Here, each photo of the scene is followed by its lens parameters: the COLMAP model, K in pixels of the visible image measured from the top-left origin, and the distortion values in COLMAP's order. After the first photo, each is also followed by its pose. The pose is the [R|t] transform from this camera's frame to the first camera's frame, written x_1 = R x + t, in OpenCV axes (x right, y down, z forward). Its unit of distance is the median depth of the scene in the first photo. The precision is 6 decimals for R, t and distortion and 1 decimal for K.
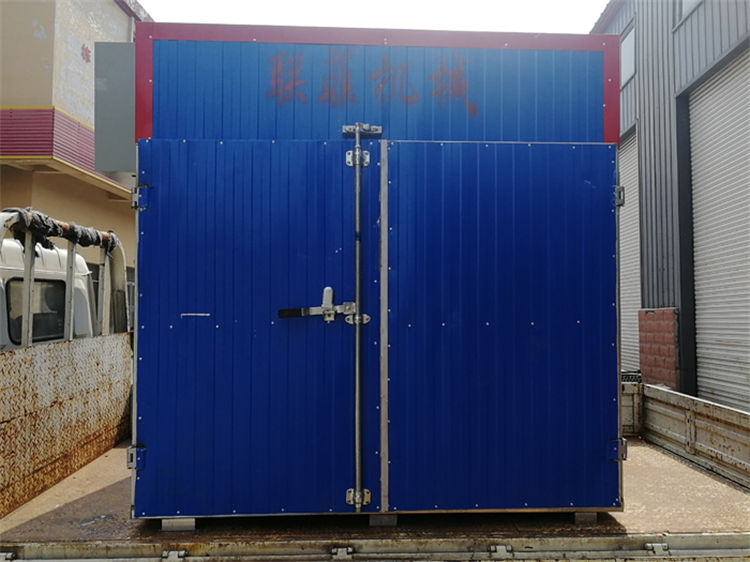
lens RADIAL K [[583.9, 0, 380.0], [0, 583.9, 280.6], [0, 0, 1]] dist [0.033456, -0.029589]
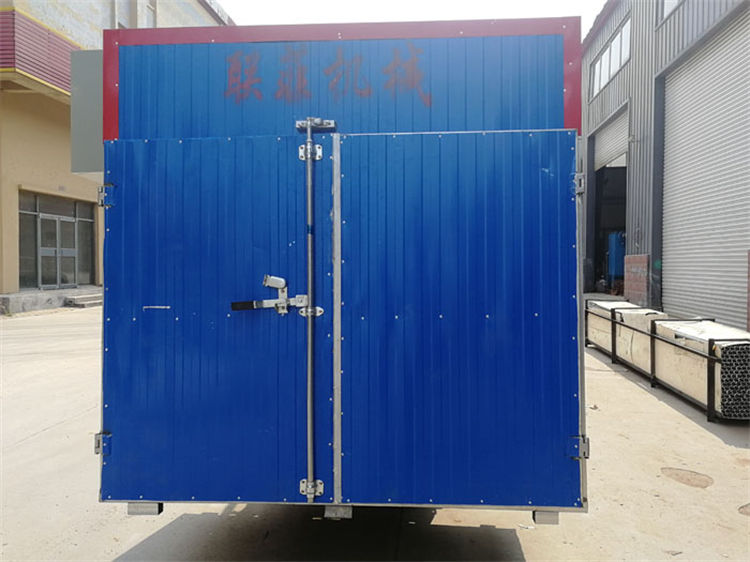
lens RADIAL K [[583.9, 0, 399.8], [0, 583.9, 270.9], [0, 0, 1]] dist [0.033456, -0.029589]
pose [[0.993700, -0.007207, -0.111842, 0.228441], [0.006941, 0.999972, -0.002766, -0.000676], [0.111859, 0.001972, 0.993722, 0.011962]]
